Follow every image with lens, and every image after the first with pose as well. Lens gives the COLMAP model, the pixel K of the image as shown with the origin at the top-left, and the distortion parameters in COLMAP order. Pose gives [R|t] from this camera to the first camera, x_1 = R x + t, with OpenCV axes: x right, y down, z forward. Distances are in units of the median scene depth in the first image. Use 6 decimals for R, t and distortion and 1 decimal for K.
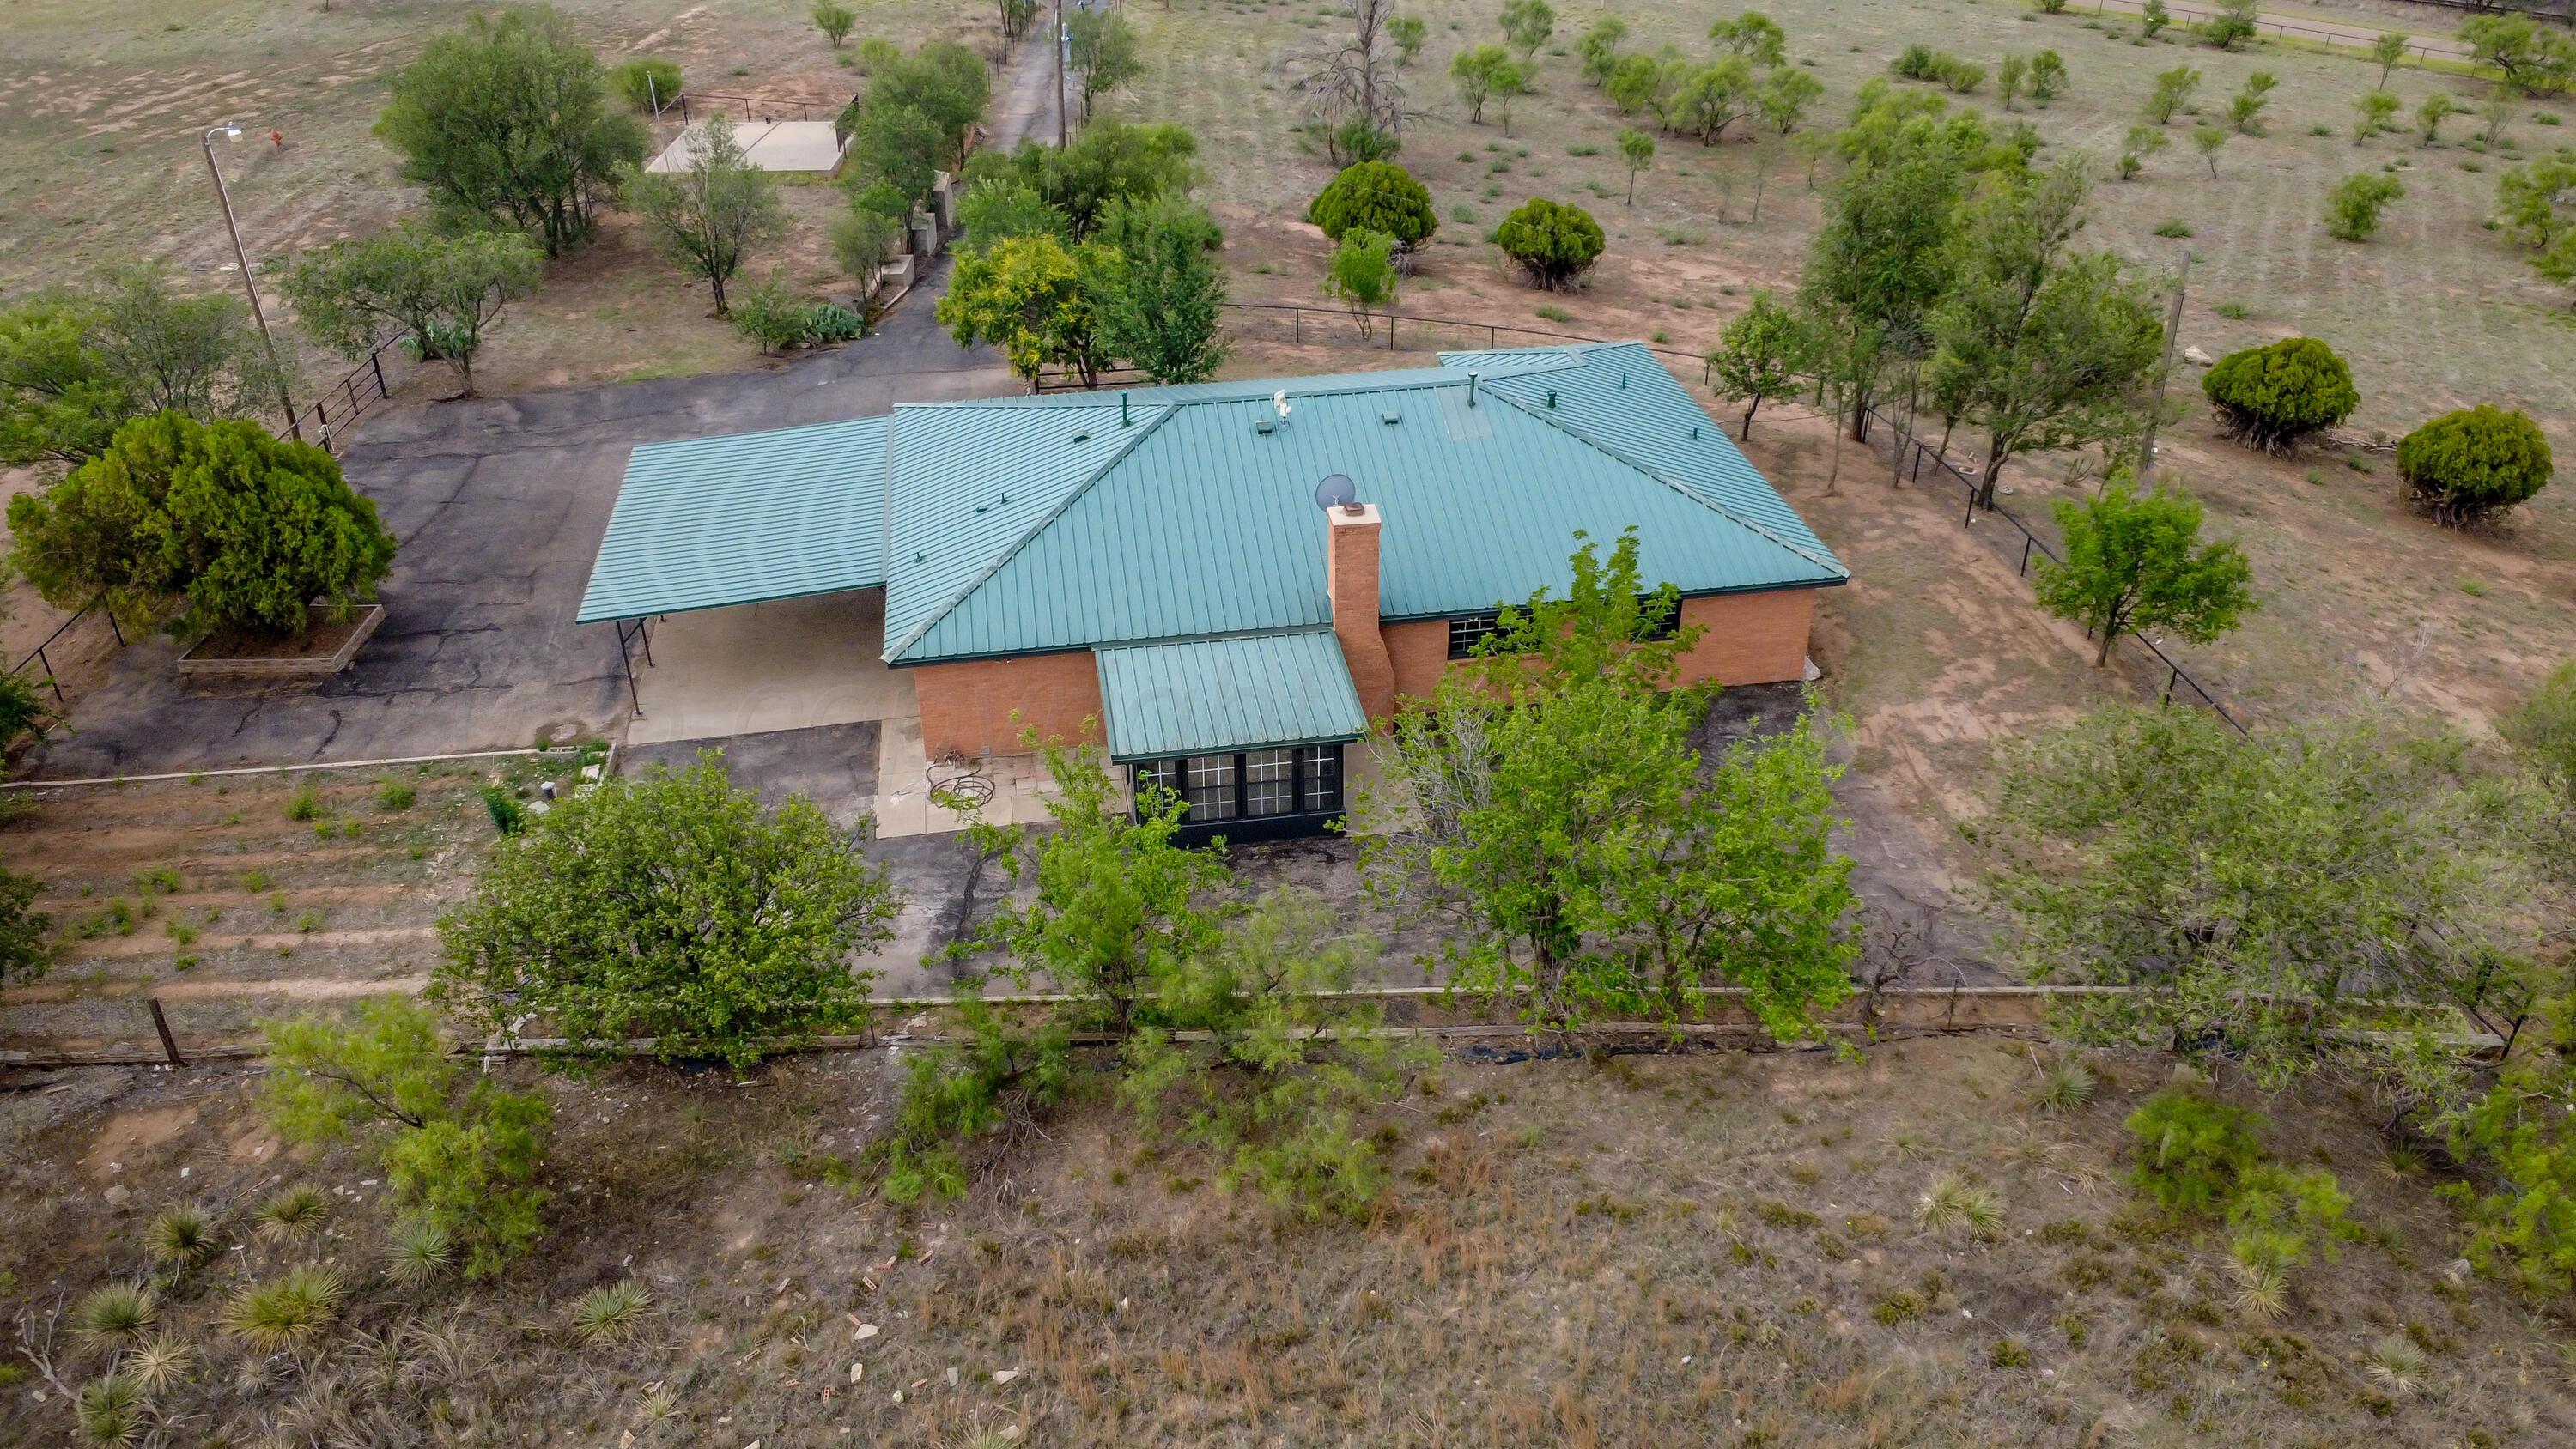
lens RADIAL K [[1985.4, 0, 1294.2], [0, 1985.4, 725.0], [0, 0, 1]] dist [-0.004123, -0.002027]
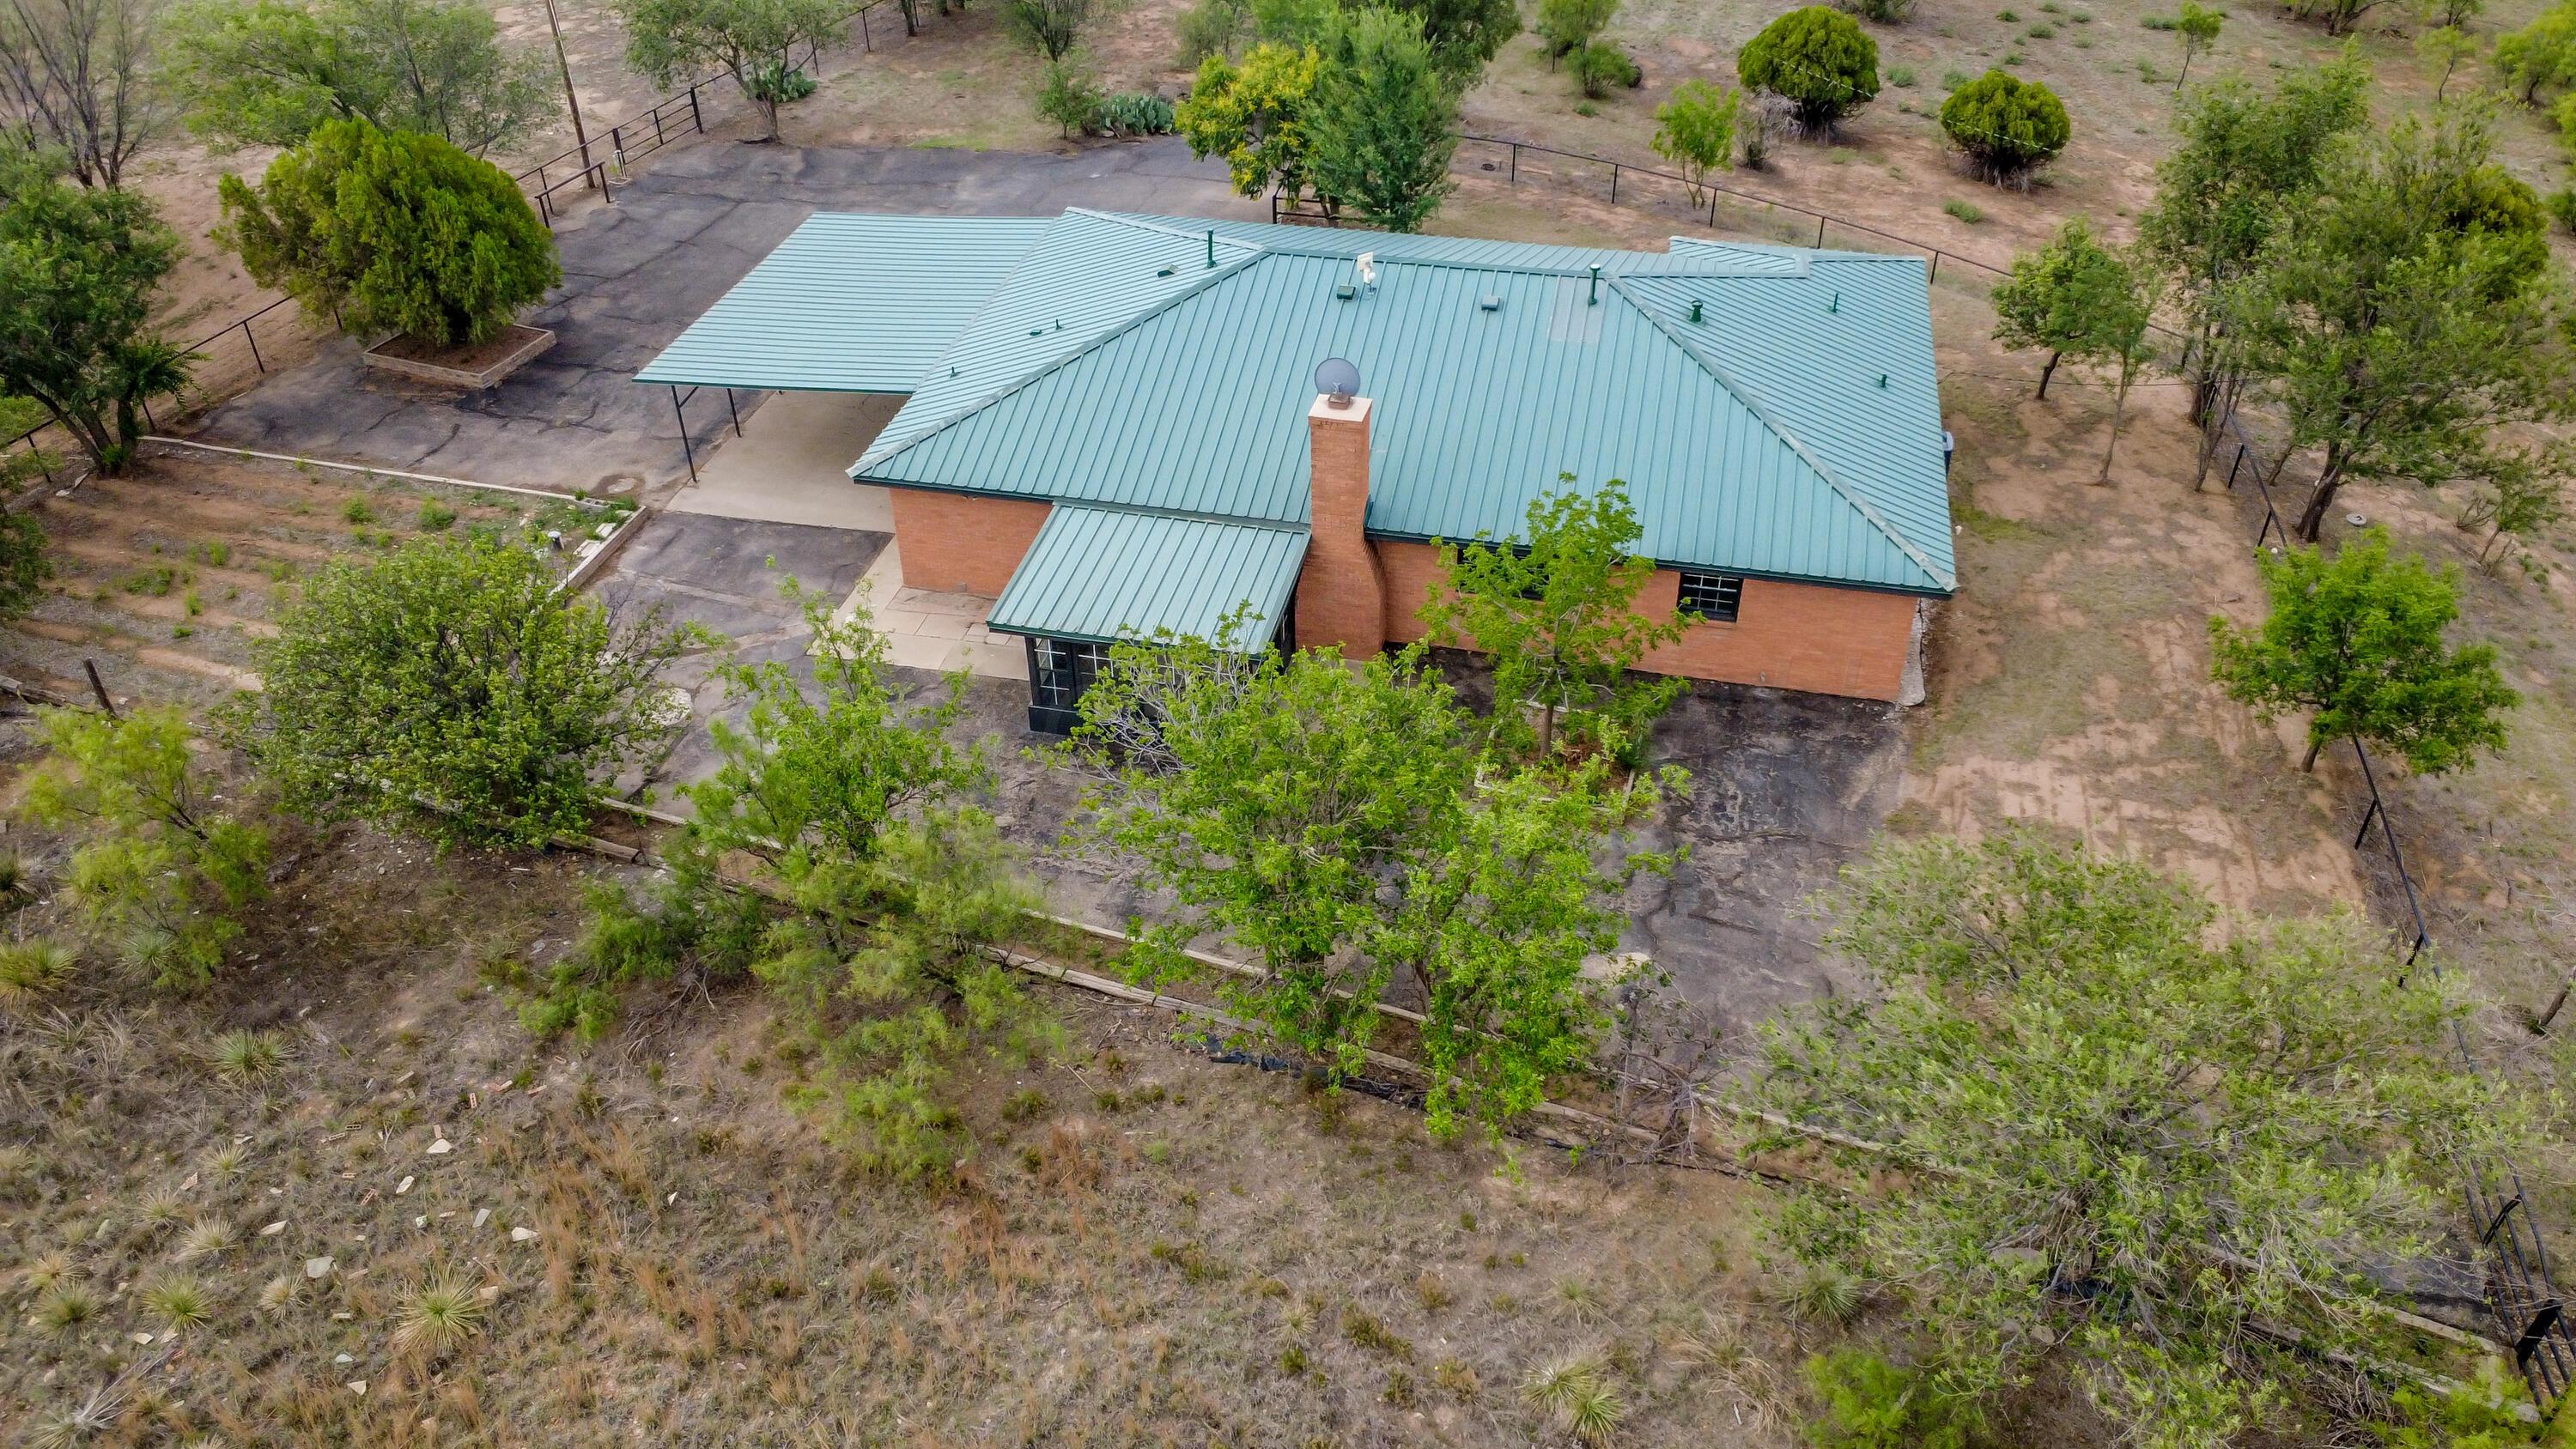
lens RADIAL K [[1985.4, 0, 1286.2], [0, 1985.4, 721.2], [0, 0, 1]] dist [-0.004123, -0.002027]
pose [[0.922395, 0.222681, -0.315597, 0.306995], [-0.193697, 0.973592, 0.120833, -0.070622], [0.334170, -0.050326, 0.941168, 0.159212]]
